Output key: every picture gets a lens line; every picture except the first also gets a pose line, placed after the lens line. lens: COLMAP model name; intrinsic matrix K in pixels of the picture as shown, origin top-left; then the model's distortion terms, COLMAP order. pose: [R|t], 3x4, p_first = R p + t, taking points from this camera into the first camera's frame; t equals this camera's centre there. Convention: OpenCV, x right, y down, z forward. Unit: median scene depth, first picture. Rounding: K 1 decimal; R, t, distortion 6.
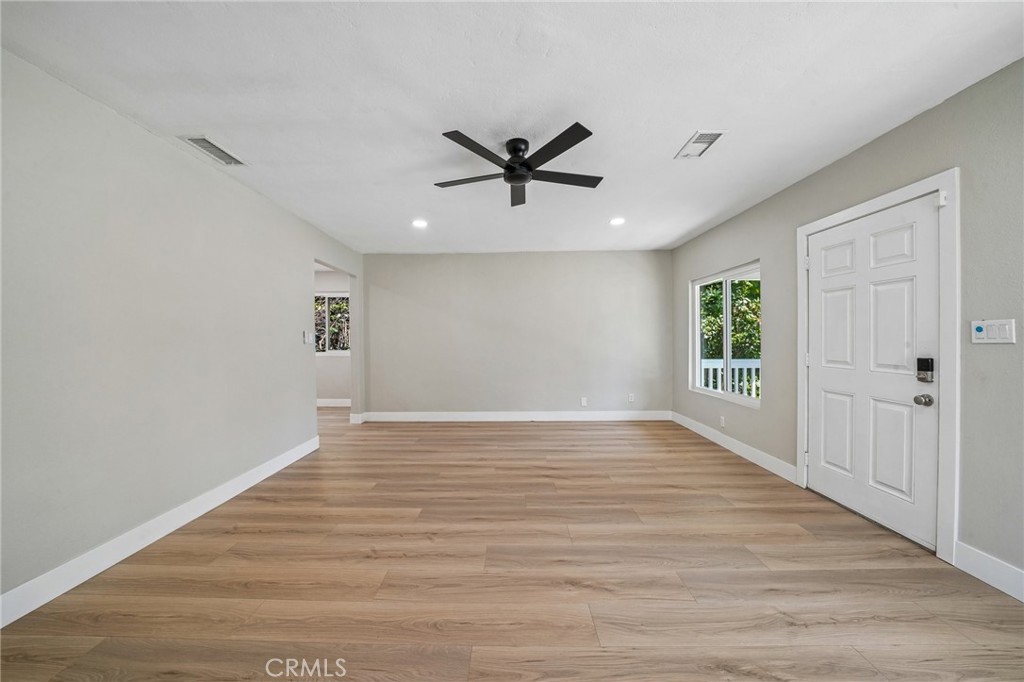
lens RADIAL K [[363.6, 0, 507.6], [0, 363.6, 342.1], [0, 0, 1]] dist [-0.021948, 0.004005]
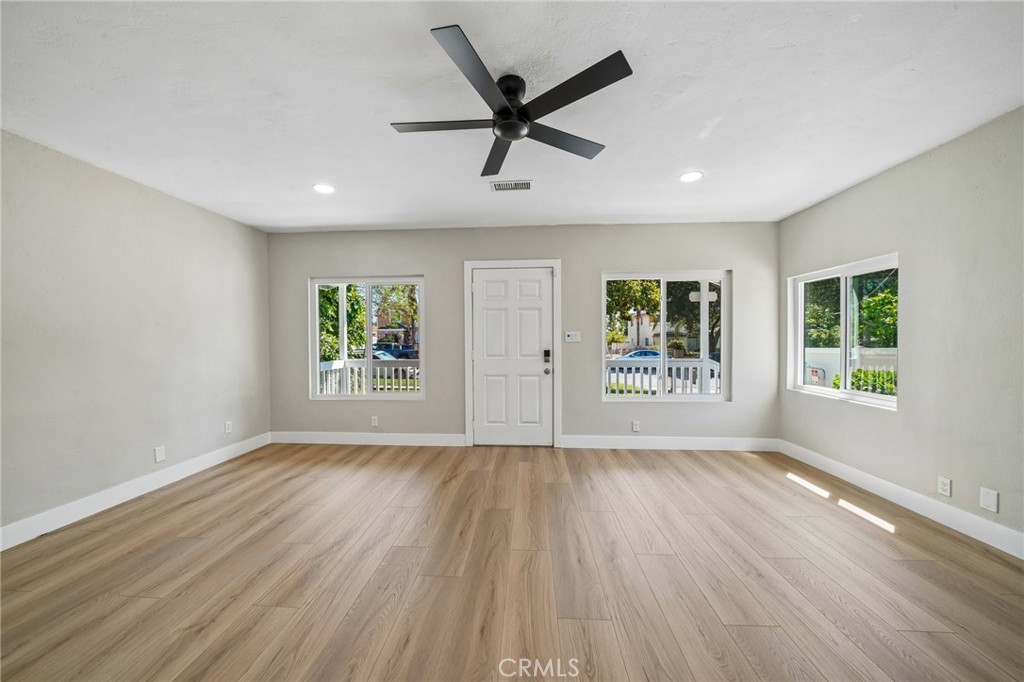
lens RADIAL K [[363.6, 0, 507.6], [0, 363.6, 342.1], [0, 0, 1]] dist [-0.021948, 0.004005]
pose [[0.053717, -0.005759, 0.998540, -0.674779], [0.017440, 0.999836, 0.004828, -0.010015], [-0.998404, 0.017155, 0.053809, 0.882052]]
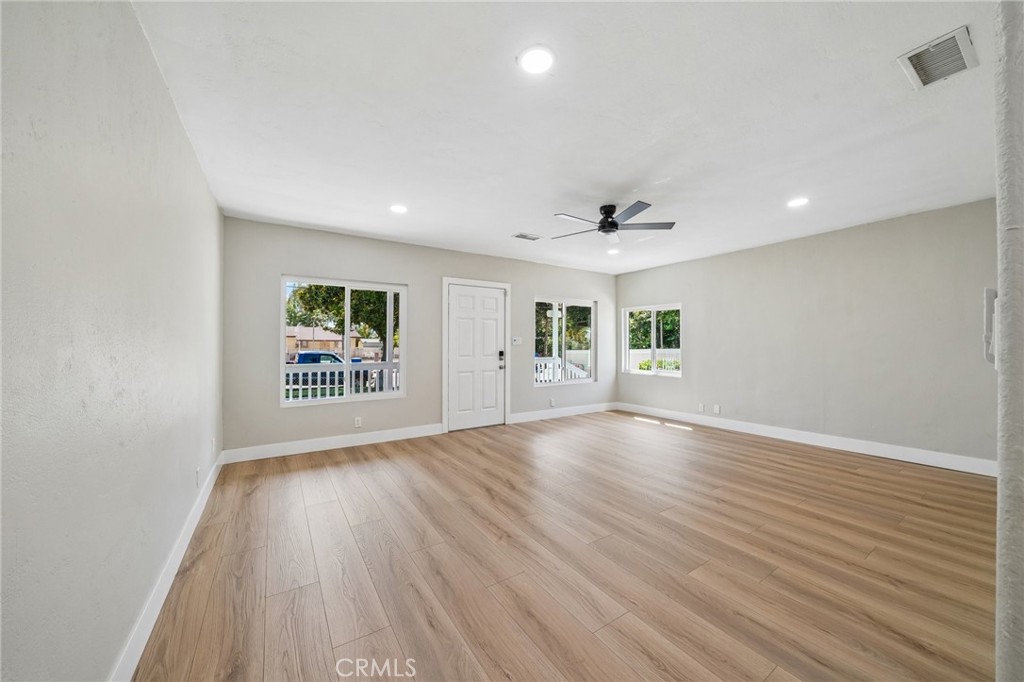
lens RADIAL K [[363.6, 0, 507.6], [0, 363.6, 342.1], [0, 0, 1]] dist [-0.021948, 0.004005]
pose [[-0.547325, 0.005169, 0.836904, -0.860372], [0.012447, 0.999921, 0.001965, -0.019990], [-0.836828, 0.011493, -0.547346, 1.924488]]
